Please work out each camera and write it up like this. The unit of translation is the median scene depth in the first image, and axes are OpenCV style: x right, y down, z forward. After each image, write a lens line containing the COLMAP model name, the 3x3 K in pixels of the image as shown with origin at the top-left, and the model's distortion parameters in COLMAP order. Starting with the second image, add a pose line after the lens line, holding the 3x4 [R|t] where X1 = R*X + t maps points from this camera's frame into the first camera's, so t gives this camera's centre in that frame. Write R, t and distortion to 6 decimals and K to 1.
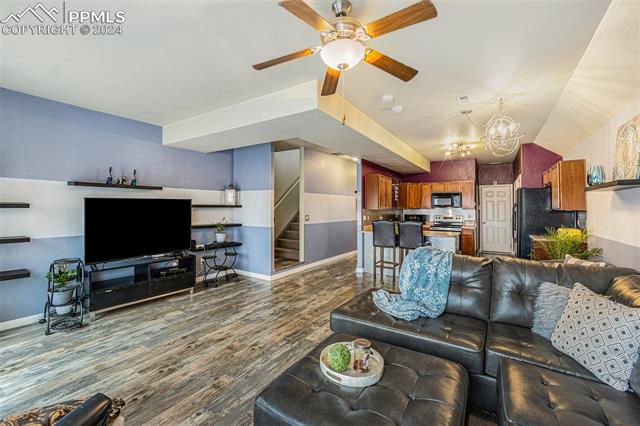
lens RADIAL K [[273.5, 0, 331.1], [0, 273.5, 204.2], [0, 0, 1]] dist [0.015445, -0.000414]
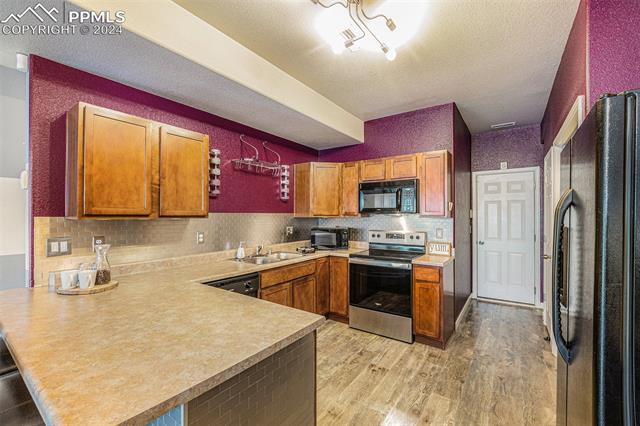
lens RADIAL K [[273.5, 0, 321.8], [0, 273.5, 213.6], [0, 0, 1]] dist [0.015445, -0.000414]
pose [[0.997597, -0.004690, -0.069119, 0.338852], [0.005280, 0.999951, 0.008346, 0.007672], [0.069077, -0.008691, 0.997573, 0.533661]]
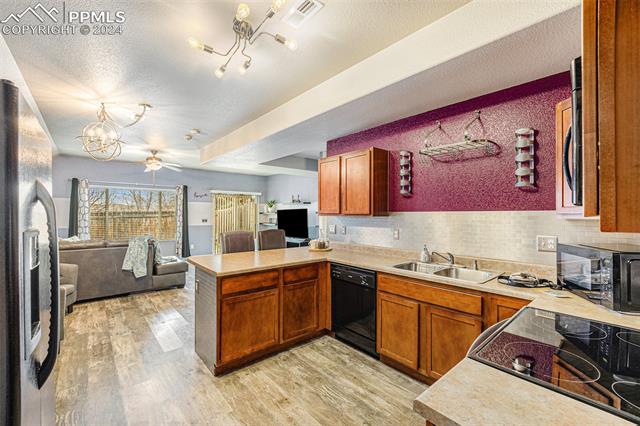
lens RADIAL K [[273.5, 0, 322.0], [0, 273.5, 214.2], [0, 0, 1]] dist [0.015445, -0.000414]
pose [[-0.303884, -0.007955, -0.952676, 0.576192], [0.004694, 0.999940, -0.009847, 0.015934], [0.952698, -0.007465, -0.303828, 0.906879]]
